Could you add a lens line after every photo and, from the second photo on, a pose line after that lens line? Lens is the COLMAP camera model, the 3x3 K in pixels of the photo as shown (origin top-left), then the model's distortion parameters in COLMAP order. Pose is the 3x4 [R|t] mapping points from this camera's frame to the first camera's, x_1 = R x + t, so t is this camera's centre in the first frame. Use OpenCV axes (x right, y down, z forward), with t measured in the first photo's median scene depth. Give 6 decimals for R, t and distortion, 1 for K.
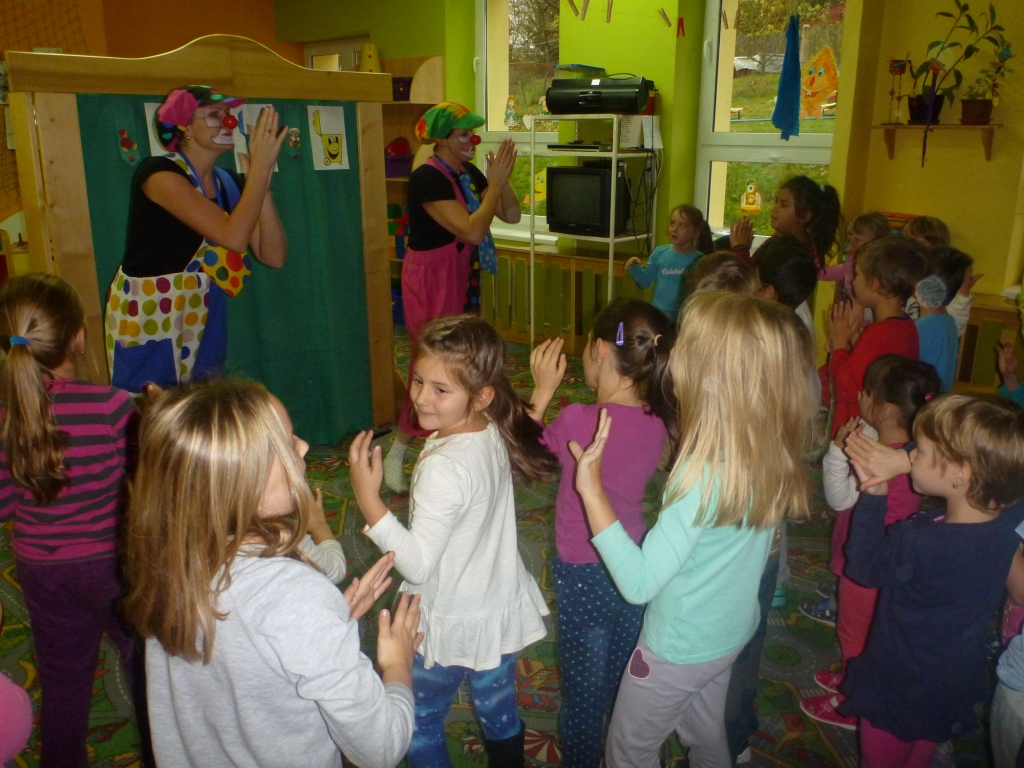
lens RADIAL K [[827.8, 0, 513.2], [0, 827.8, 373.9], [0, 0, 1]] dist [-0.033219, -0.007042]
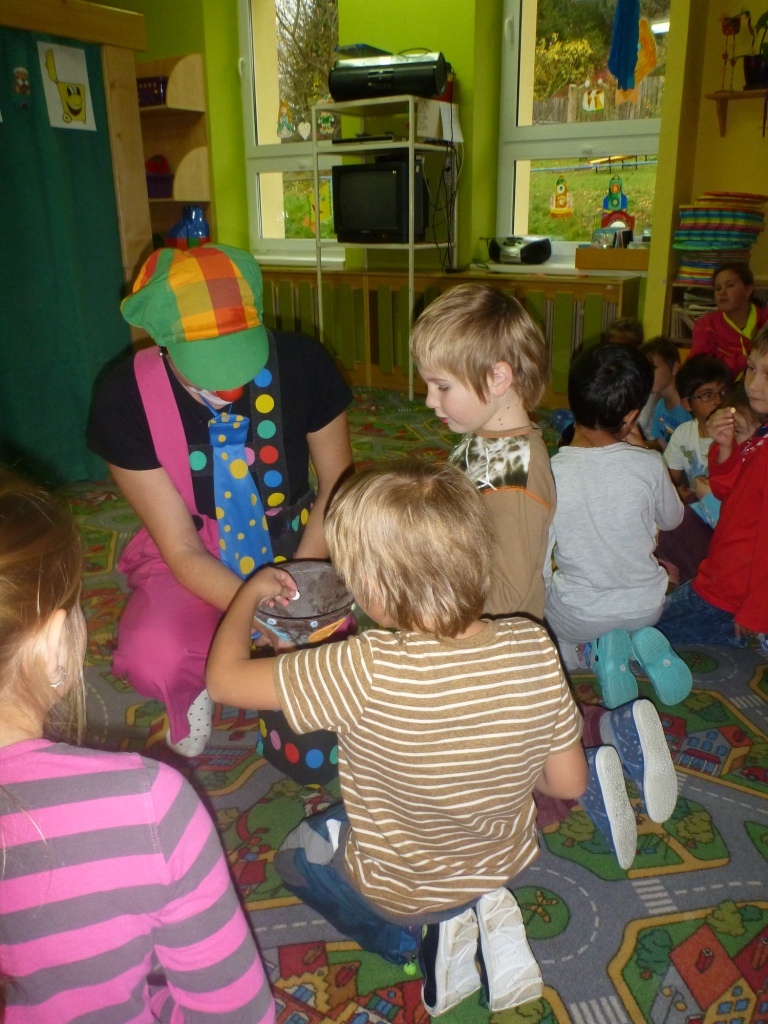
lens RADIAL K [[827.8, 0, 387.4], [0, 827.8, 504.5], [0, 0, 1]] dist [-0.033219, -0.007042]
pose [[0.991298, -0.051660, 0.121076, -0.025755], [0.046142, 0.997784, 0.047947, 0.067852], [-0.123285, -0.041943, 0.991485, 0.125135]]
